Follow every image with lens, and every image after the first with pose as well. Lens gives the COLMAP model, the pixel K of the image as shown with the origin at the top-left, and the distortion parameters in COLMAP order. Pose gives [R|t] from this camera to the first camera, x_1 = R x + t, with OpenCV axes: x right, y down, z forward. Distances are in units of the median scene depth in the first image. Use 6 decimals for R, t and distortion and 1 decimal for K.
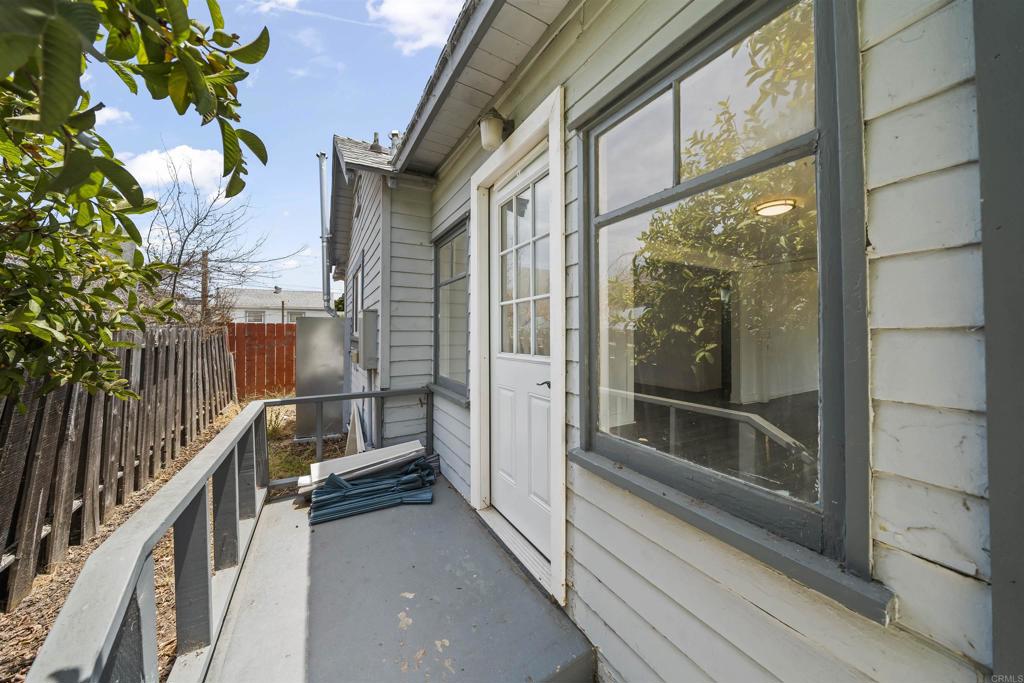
lens RADIAL K [[350.3, 0, 507.8], [0, 350.3, 327.9], [0, 0, 1]] dist [-0.007385, -0.000047]
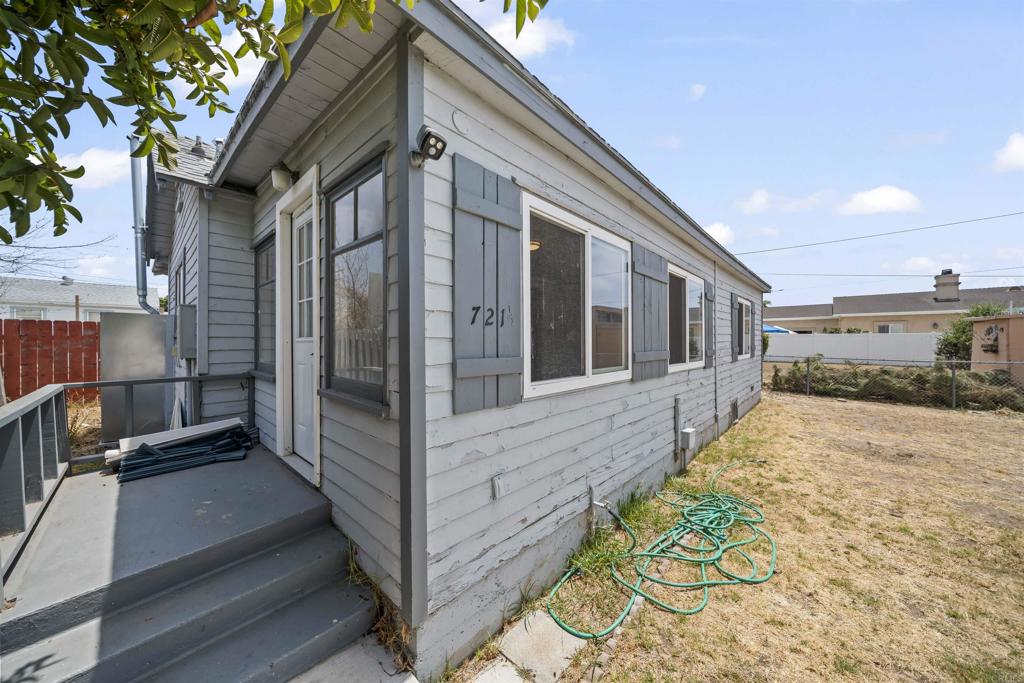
lens RADIAL K [[350.3, 0, 512.9], [0, 350.3, 344.5], [0, 0, 1]] dist [-0.007385, -0.000047]
pose [[0.946605, 0.001837, 0.322390, 0.249910], [-0.009410, 0.999715, 0.021936, 0.044094], [-0.322258, -0.023798, 0.946353, -0.417816]]
